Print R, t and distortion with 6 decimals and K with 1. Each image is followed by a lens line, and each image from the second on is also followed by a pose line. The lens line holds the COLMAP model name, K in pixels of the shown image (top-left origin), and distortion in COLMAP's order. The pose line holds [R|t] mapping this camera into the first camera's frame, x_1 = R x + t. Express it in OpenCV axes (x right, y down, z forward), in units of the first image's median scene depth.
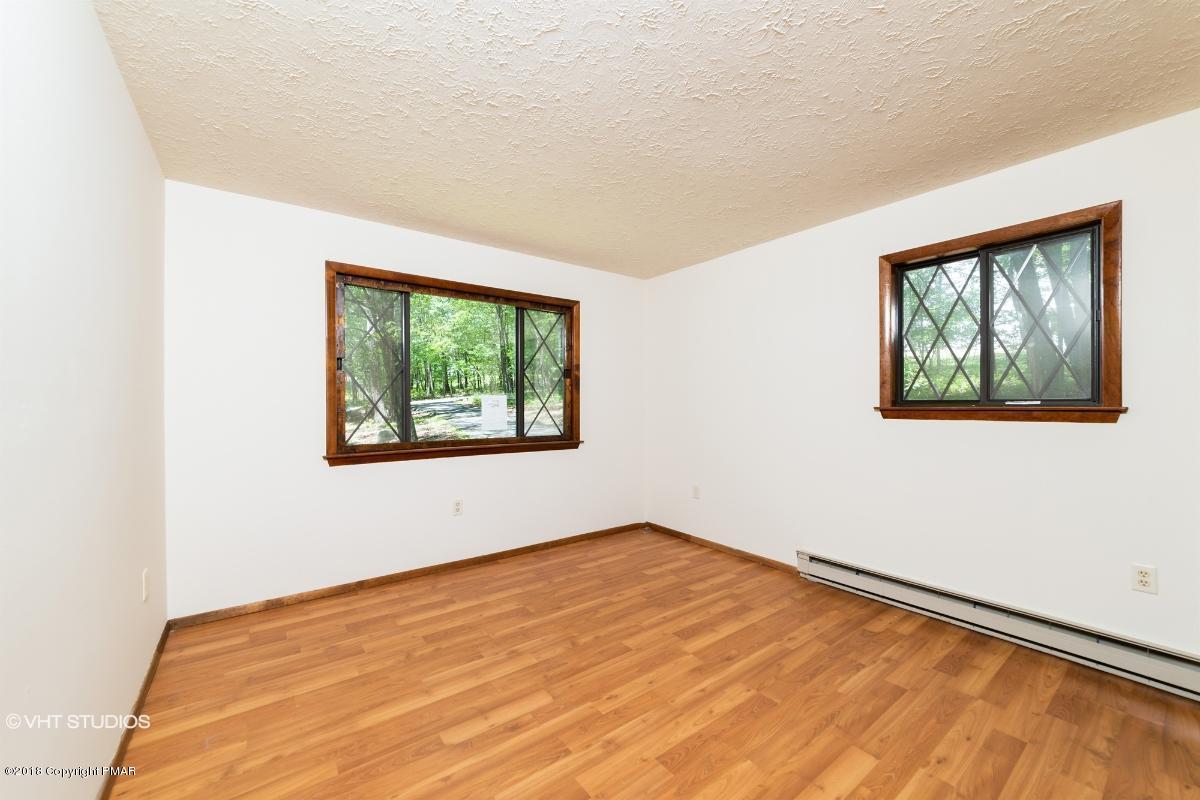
lens RADIAL K [[464.5, 0, 597.2], [0, 464.5, 398.2], [0, 0, 1]] dist [-0.009103, 0.000349]
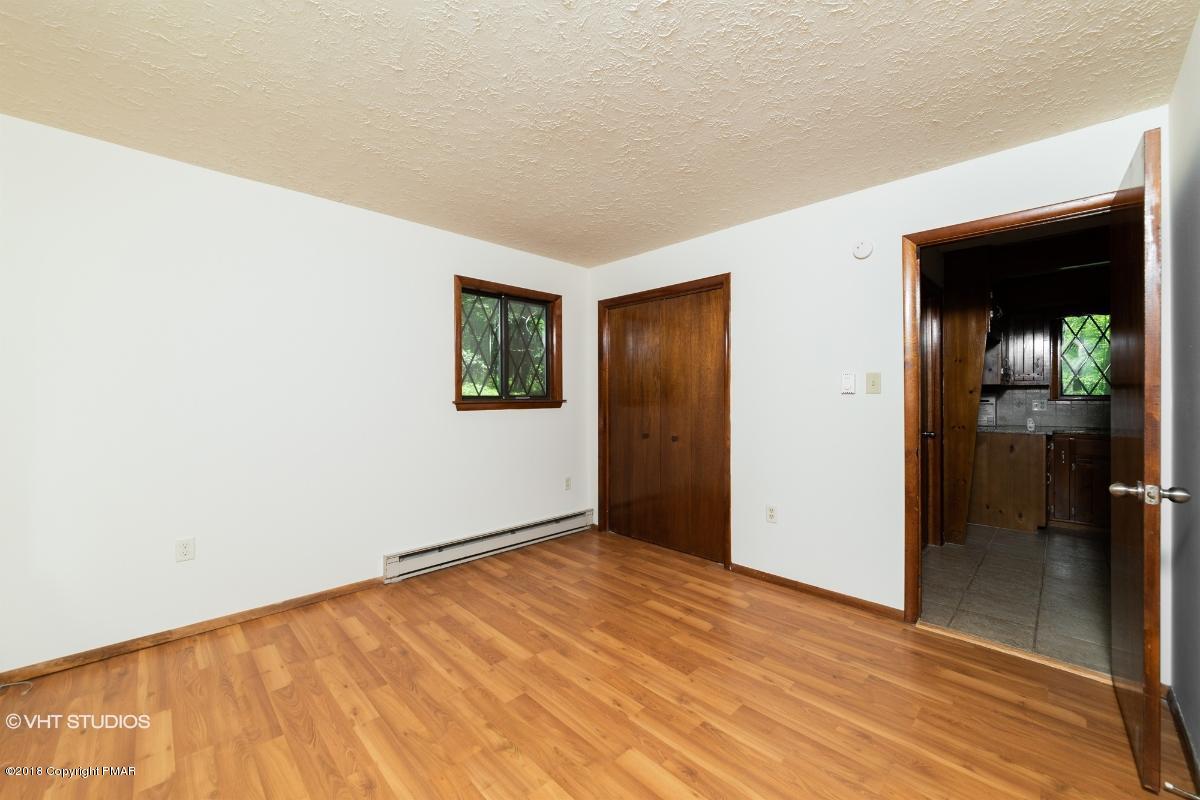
lens RADIAL K [[464.5, 0, 601.2], [0, 464.5, 398.8], [0, 0, 1]] dist [-0.009103, 0.000349]
pose [[-0.124405, -0.007063, 0.992206, -0.687120], [-0.004322, 0.999969, 0.006577, 0.000392], [-0.992222, -0.003470, -0.124431, 0.859908]]
